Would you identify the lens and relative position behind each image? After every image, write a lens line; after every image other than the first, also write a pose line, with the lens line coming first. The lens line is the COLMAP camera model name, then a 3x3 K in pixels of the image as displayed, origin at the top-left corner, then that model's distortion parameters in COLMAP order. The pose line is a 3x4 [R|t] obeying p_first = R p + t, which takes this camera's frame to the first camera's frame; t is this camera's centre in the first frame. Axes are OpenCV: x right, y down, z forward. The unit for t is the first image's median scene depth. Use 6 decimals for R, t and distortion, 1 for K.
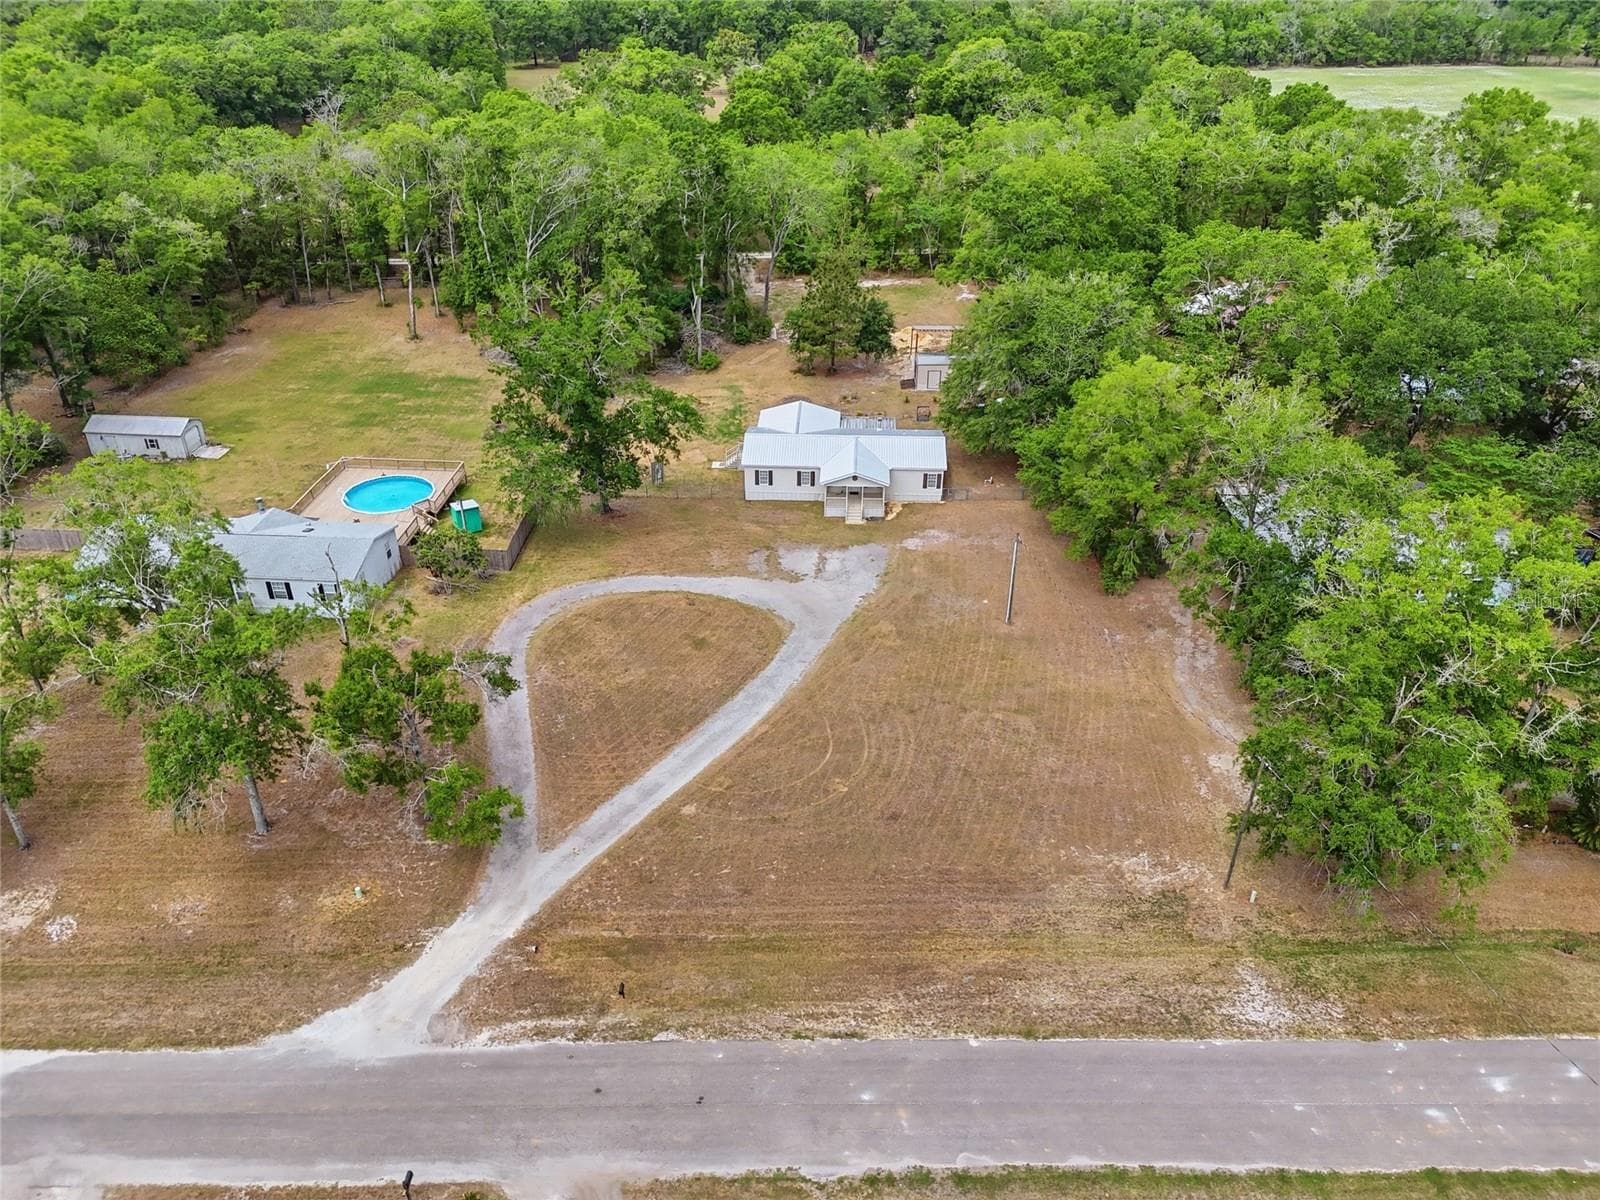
lens RADIAL K [[1131.0, 0, 800.0], [0, 1131.0, 600.0], [0, 0, 1]] dist [0.122912, -0.002503]
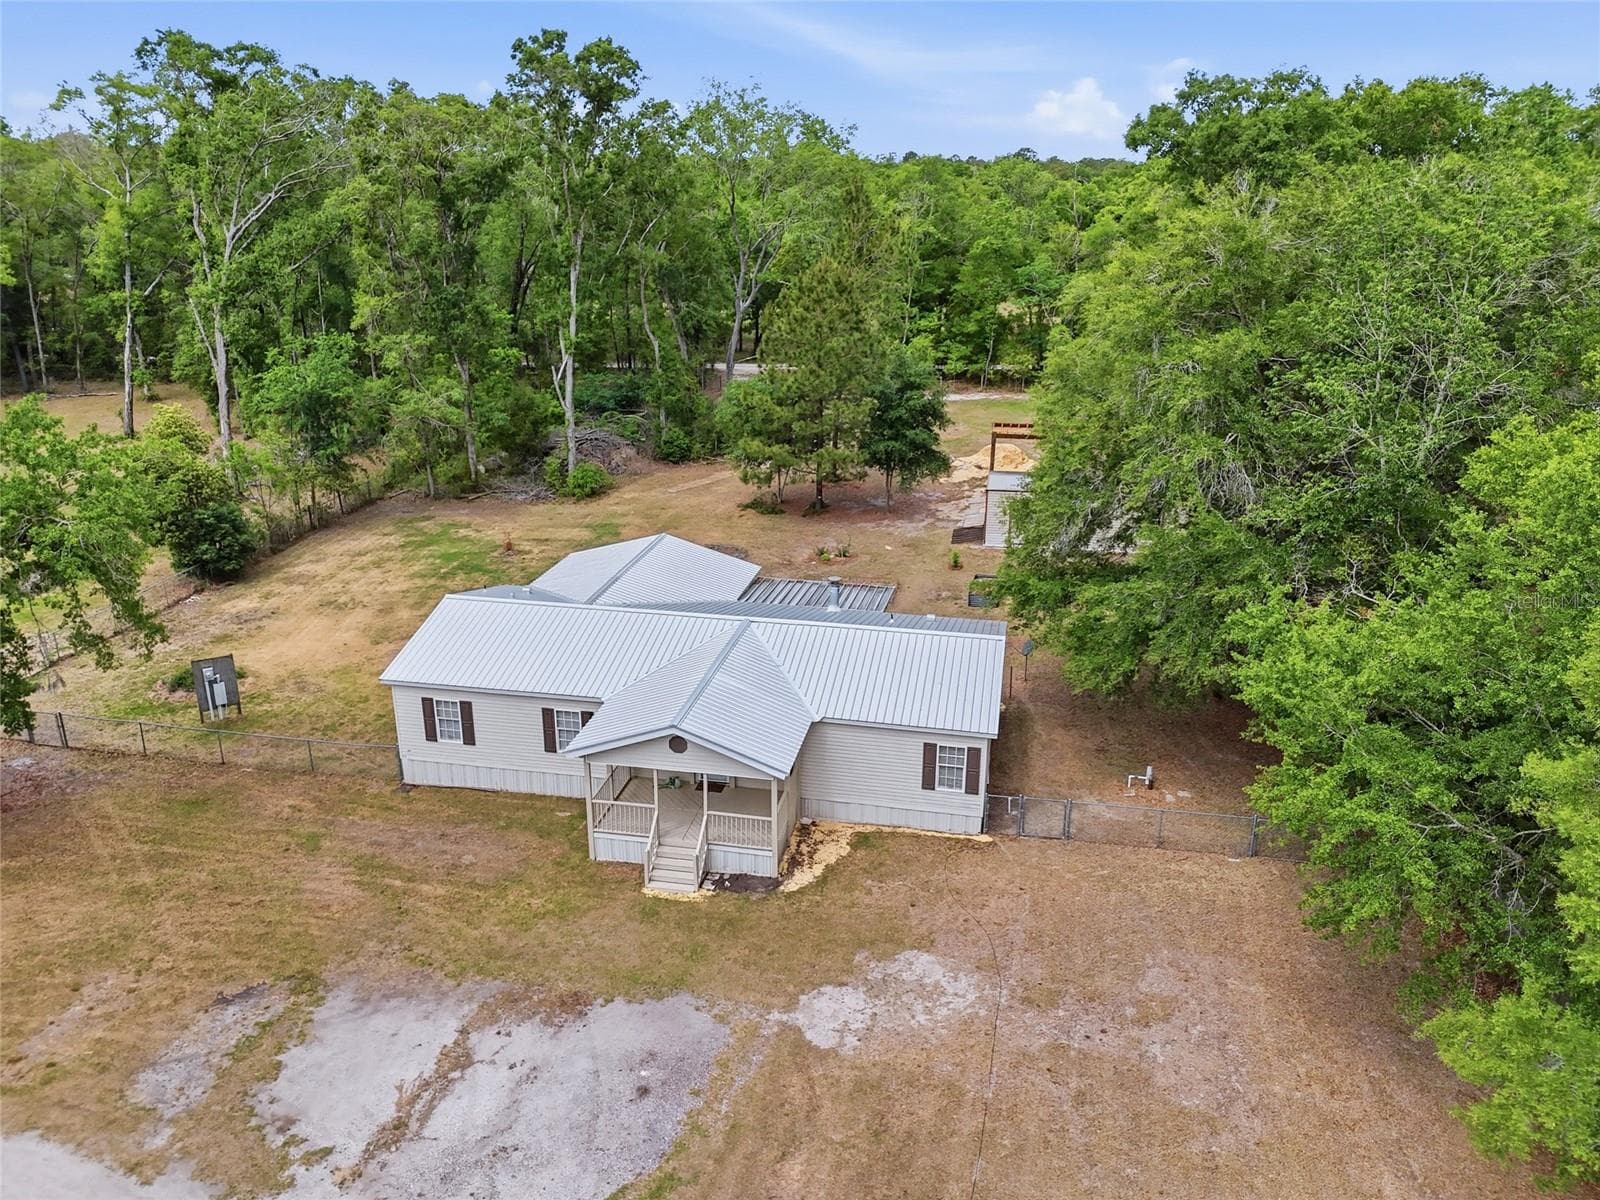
lens RADIAL K [[1131.0, 0, 800.0], [0, 1131.0, 600.0], [0, 0, 1]] dist [0.122912, -0.002503]
pose [[0.987406, 0.054358, -0.148576, 0.119369], [-0.083007, 0.977479, -0.194024, -0.085995], [0.134683, 0.203913, 0.969680, 0.679792]]
